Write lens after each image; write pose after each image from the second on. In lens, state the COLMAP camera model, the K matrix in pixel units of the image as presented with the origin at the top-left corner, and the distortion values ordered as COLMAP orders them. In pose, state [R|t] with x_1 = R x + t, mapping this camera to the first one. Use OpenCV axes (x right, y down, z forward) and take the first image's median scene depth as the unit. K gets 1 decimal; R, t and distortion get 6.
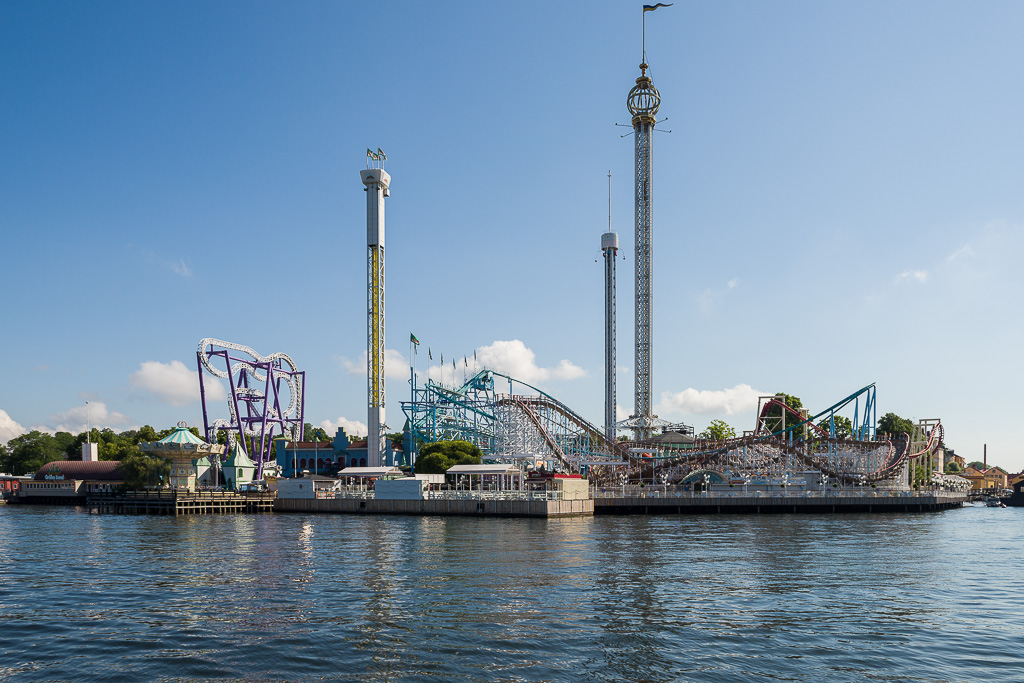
lens RADIAL K [[816.0, 0, 510.9], [0, 816.0, 347.7], [0, 0, 1]] dist [-0.018885, -0.002501]
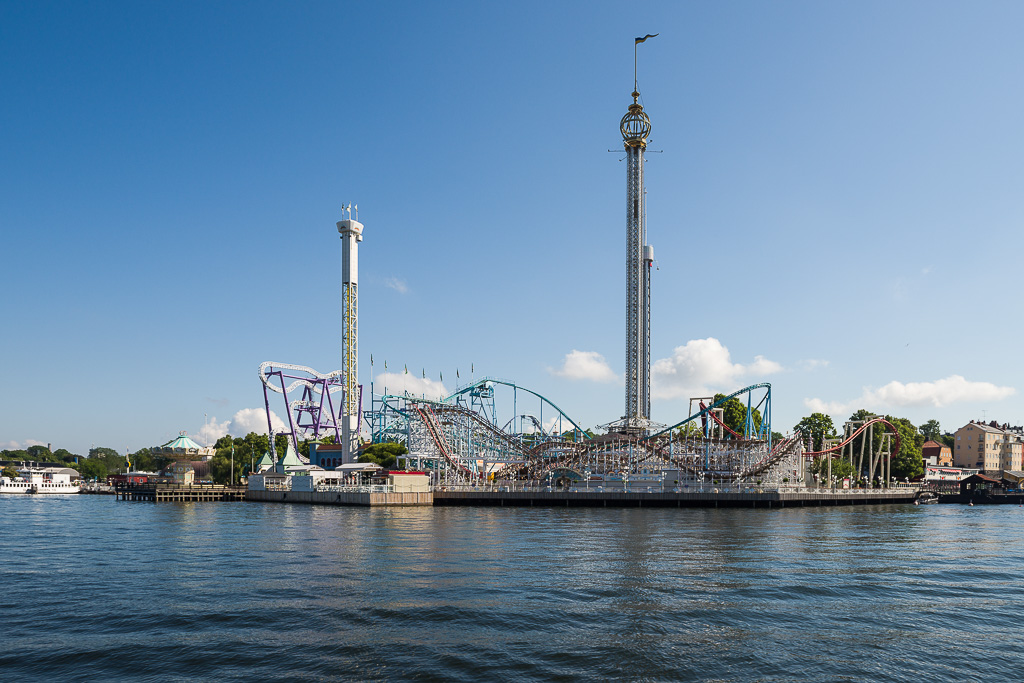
lens RADIAL K [[770.2, 0, 512.8], [0, 770.2, 338.6], [0, 0, 1]] dist [-0.020725, -0.000685]
pose [[0.962894, -0.046423, -0.265858, 0.364802], [0.042260, 0.998878, -0.021364, -0.007129], [0.266551, 0.009337, 0.963776, -0.040290]]
